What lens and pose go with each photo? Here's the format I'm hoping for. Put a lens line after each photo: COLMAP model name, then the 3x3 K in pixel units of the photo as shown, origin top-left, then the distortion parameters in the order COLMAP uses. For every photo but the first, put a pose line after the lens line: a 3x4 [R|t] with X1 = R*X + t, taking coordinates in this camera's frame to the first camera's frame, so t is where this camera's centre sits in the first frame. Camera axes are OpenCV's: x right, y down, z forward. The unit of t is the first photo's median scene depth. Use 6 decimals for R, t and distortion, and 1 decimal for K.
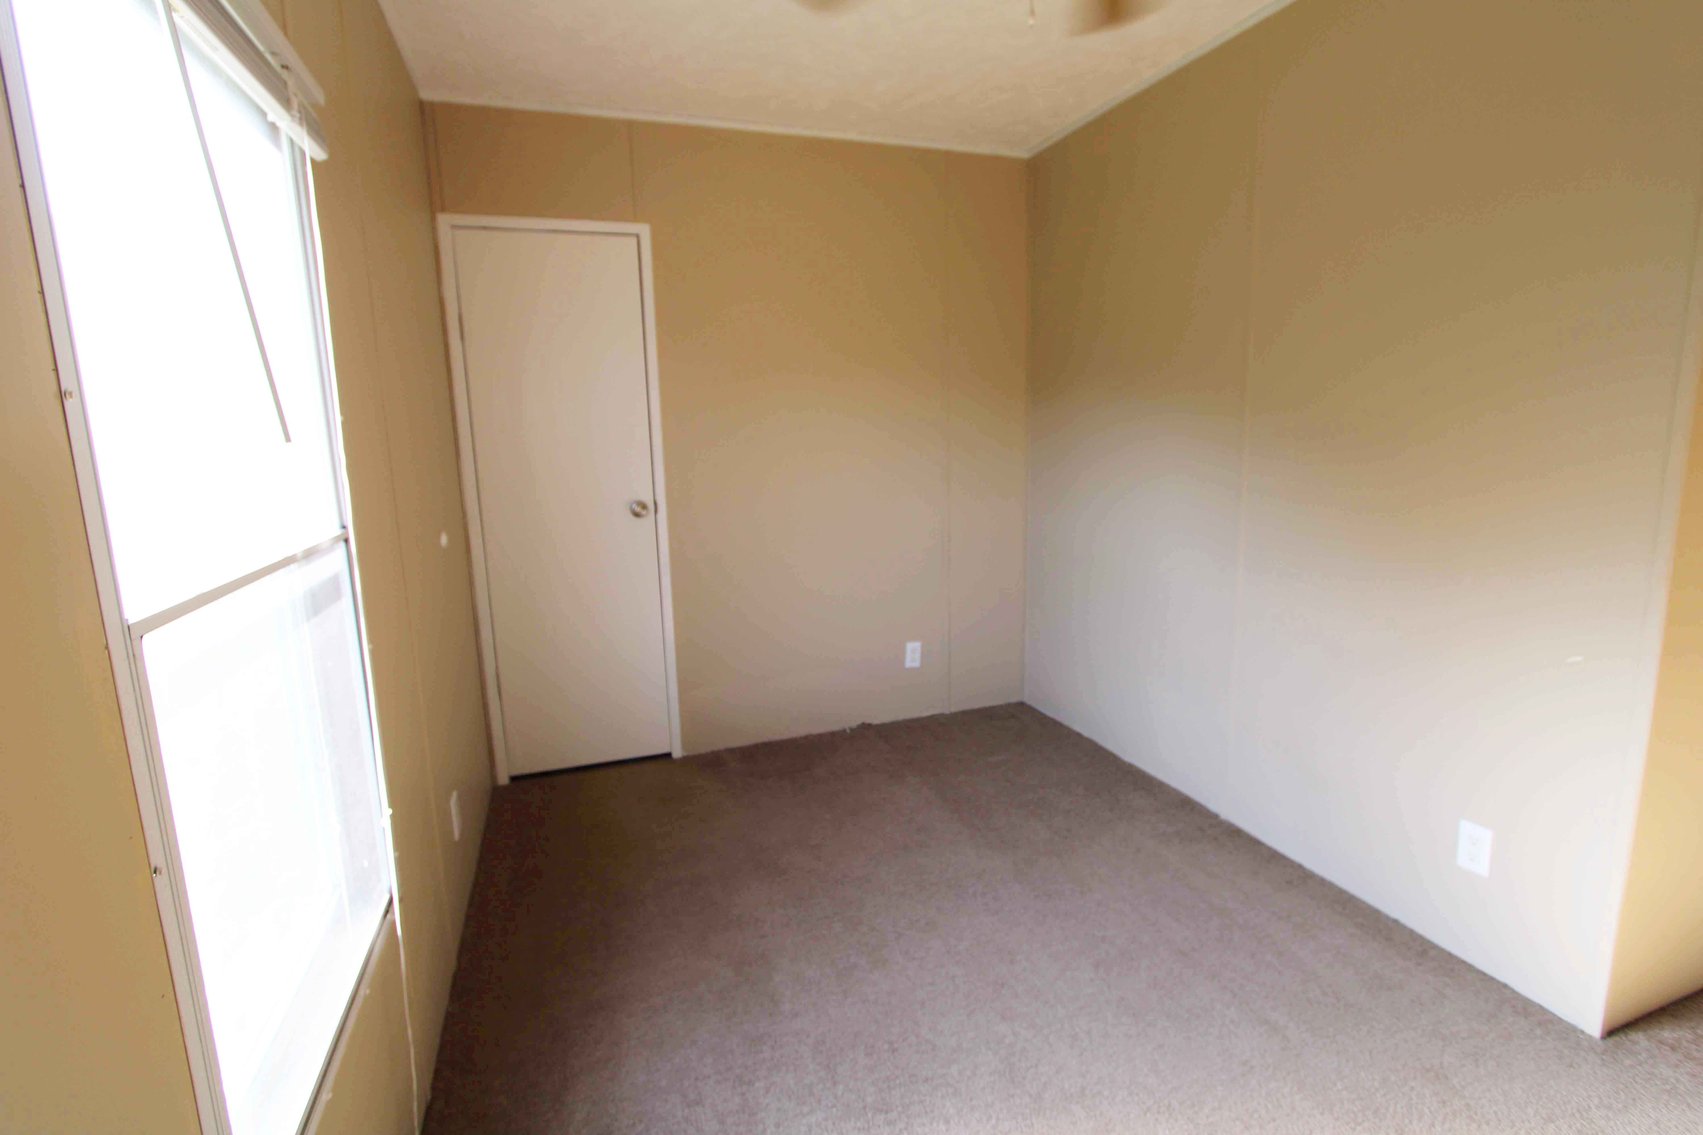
lens RADIAL K [[784.5, 0, 864.9], [0, 784.5, 553.8], [0, 0, 1]] dist [-0.020358, 0.001758]
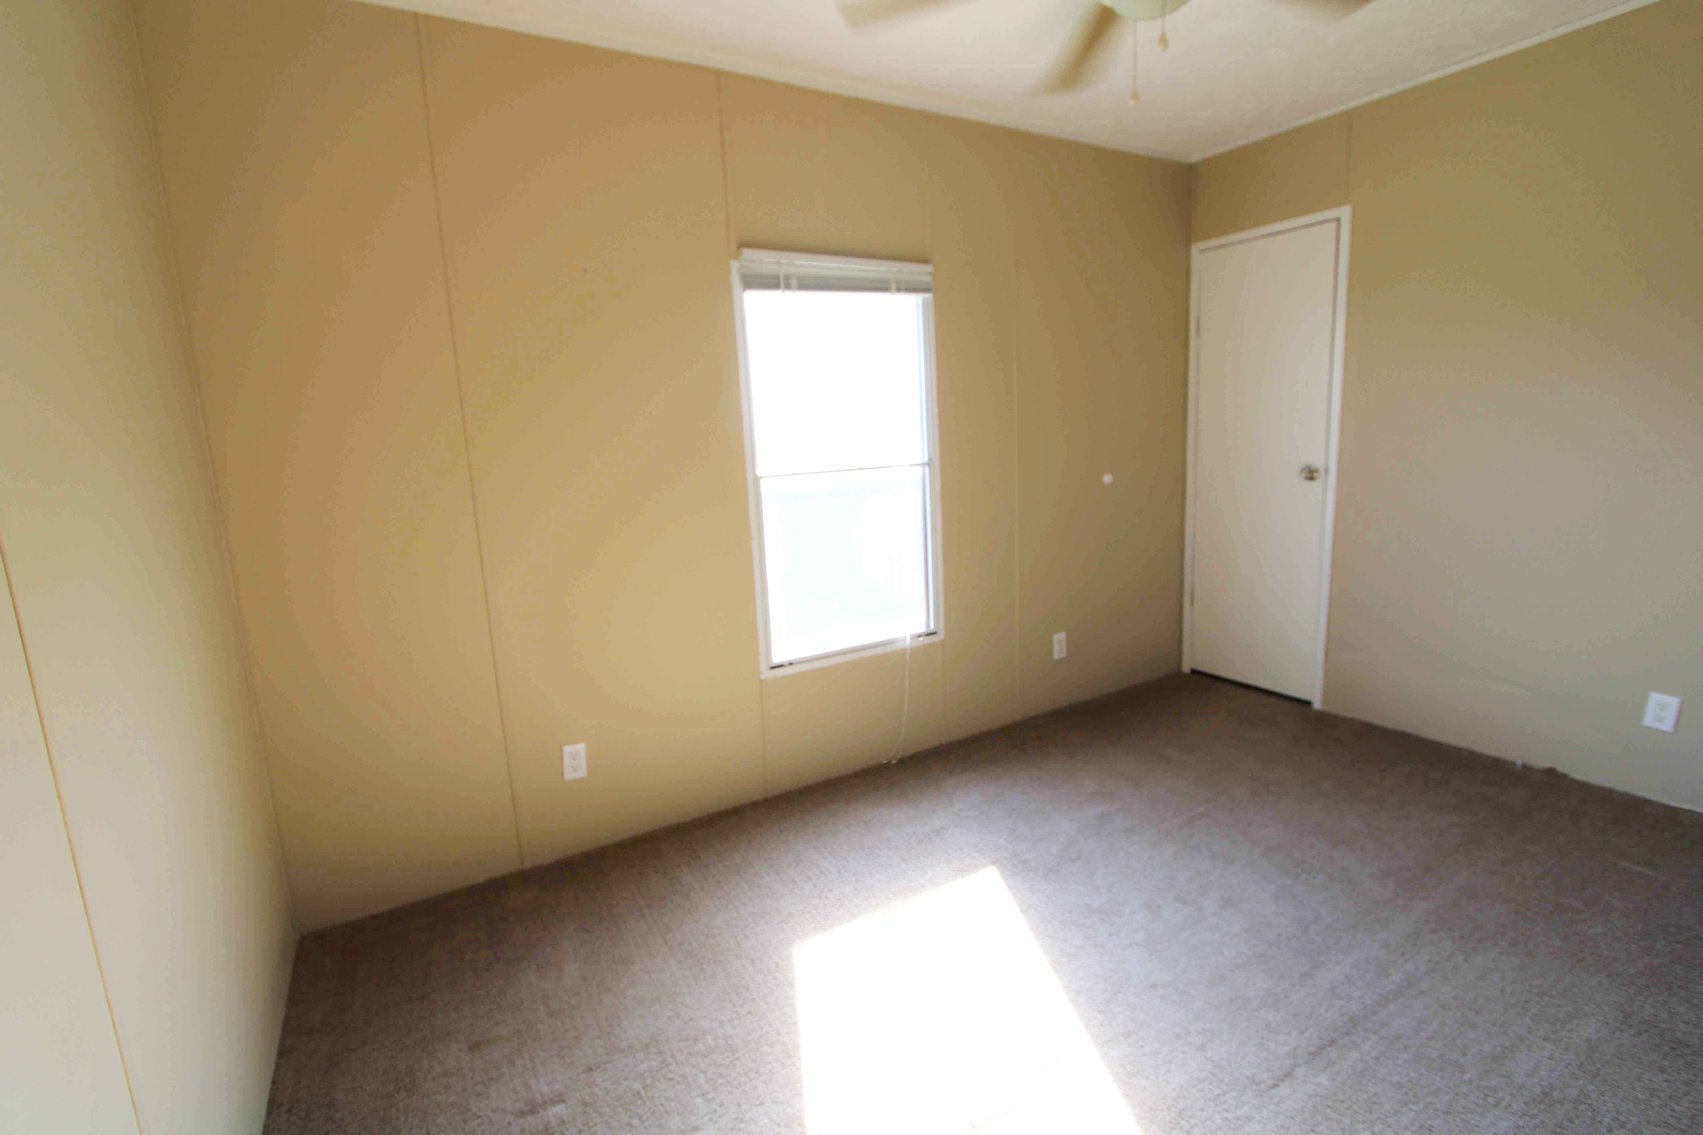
lens RADIAL K [[784.5, 0, 865.4], [0, 784.5, 564.2], [0, 0, 1]] dist [-0.020358, 0.001758]
pose [[0.198168, 0.181310, -0.963253, 0.670568], [-0.121590, 0.979699, 0.159391, -0.030118], [0.972597, 0.085536, 0.216190, 0.165383]]
